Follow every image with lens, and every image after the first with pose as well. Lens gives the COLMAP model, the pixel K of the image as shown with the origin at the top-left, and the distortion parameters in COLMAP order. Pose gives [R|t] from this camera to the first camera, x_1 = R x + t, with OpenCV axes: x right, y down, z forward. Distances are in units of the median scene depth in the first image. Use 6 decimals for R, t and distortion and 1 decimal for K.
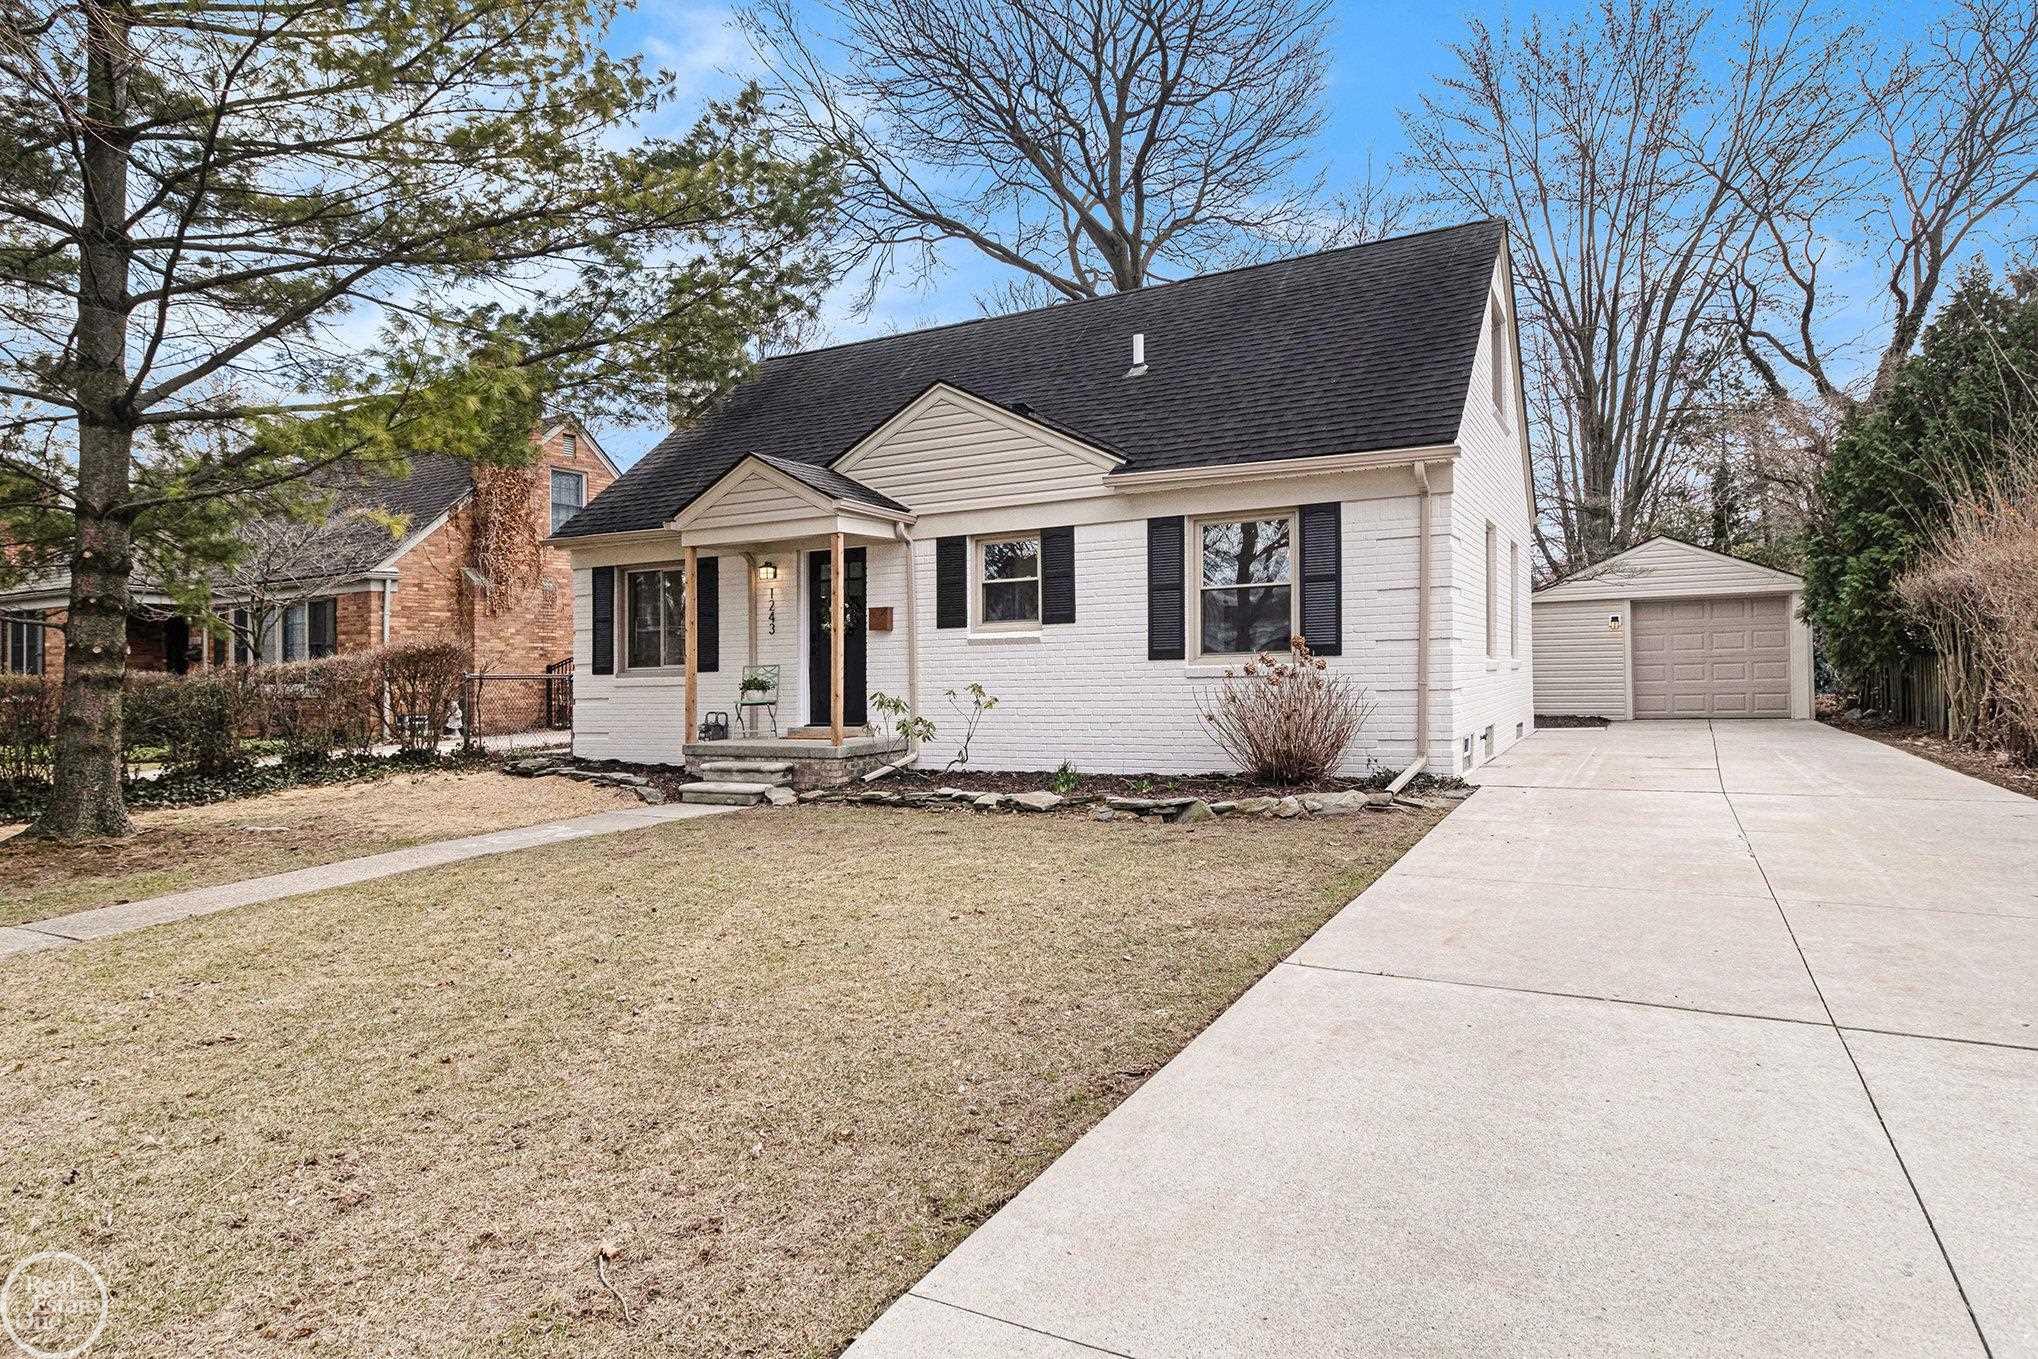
lens RADIAL K [[1116.5, 0, 1018.4], [0, 1116.5, 676.1], [0, 0, 1]] dist [-0.000126, 0.000231]
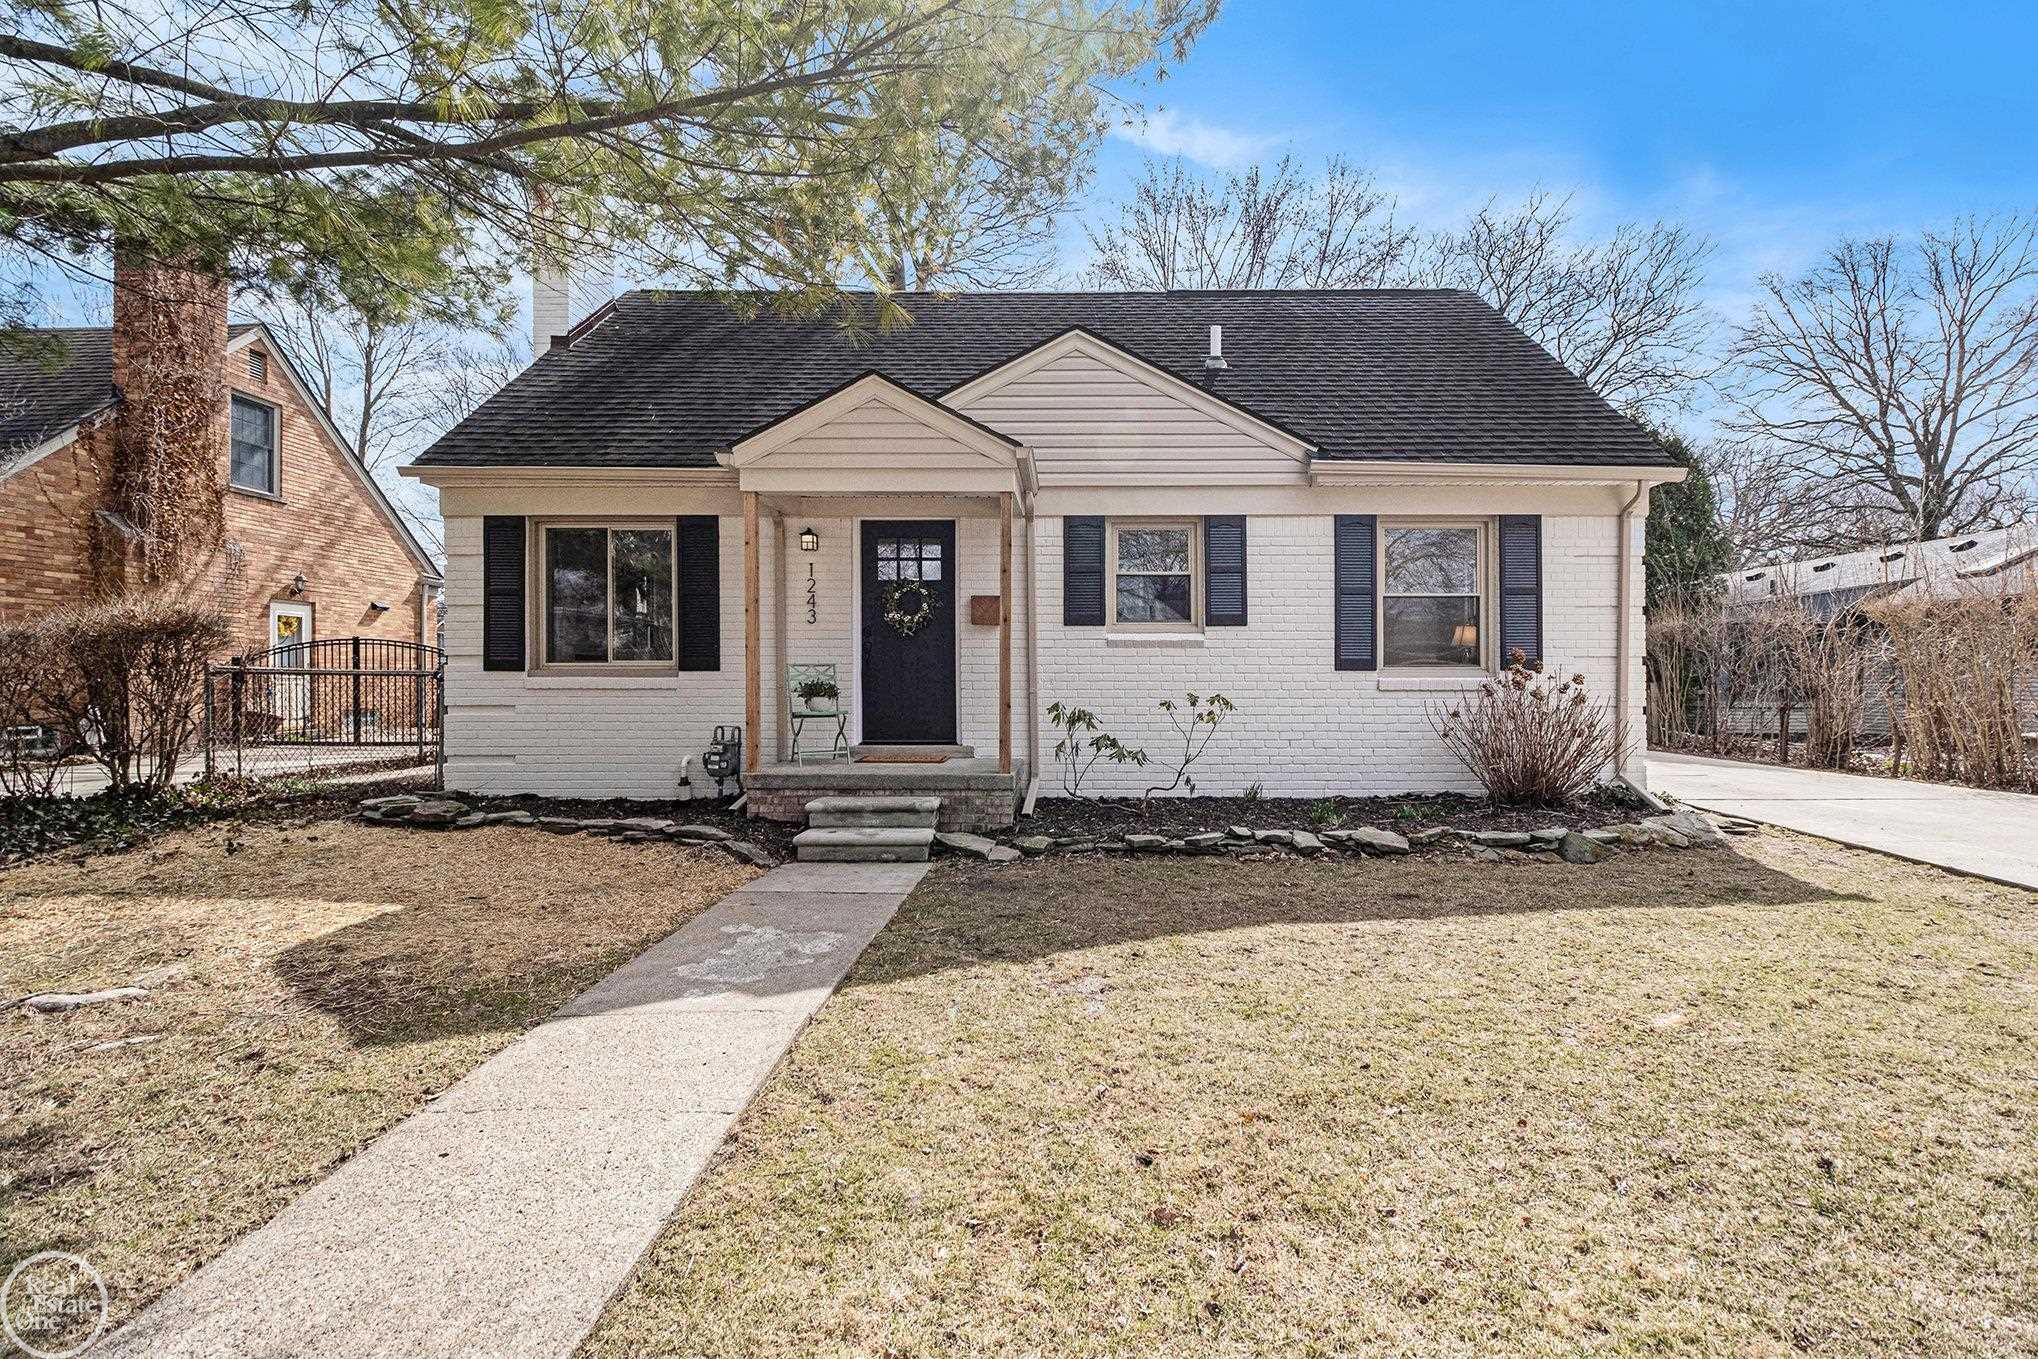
lens RADIAL K [[915.5, 0, 1018.7], [0, 915.5, 686.1], [0, 0, 1]] dist [-0.013017, -0.000490]
pose [[0.889994, 0.020038, 0.455532, -0.414507], [-0.018288, 0.999799, -0.008249, 0.008137], [-0.455606, -0.000989, 0.890181, 0.419593]]
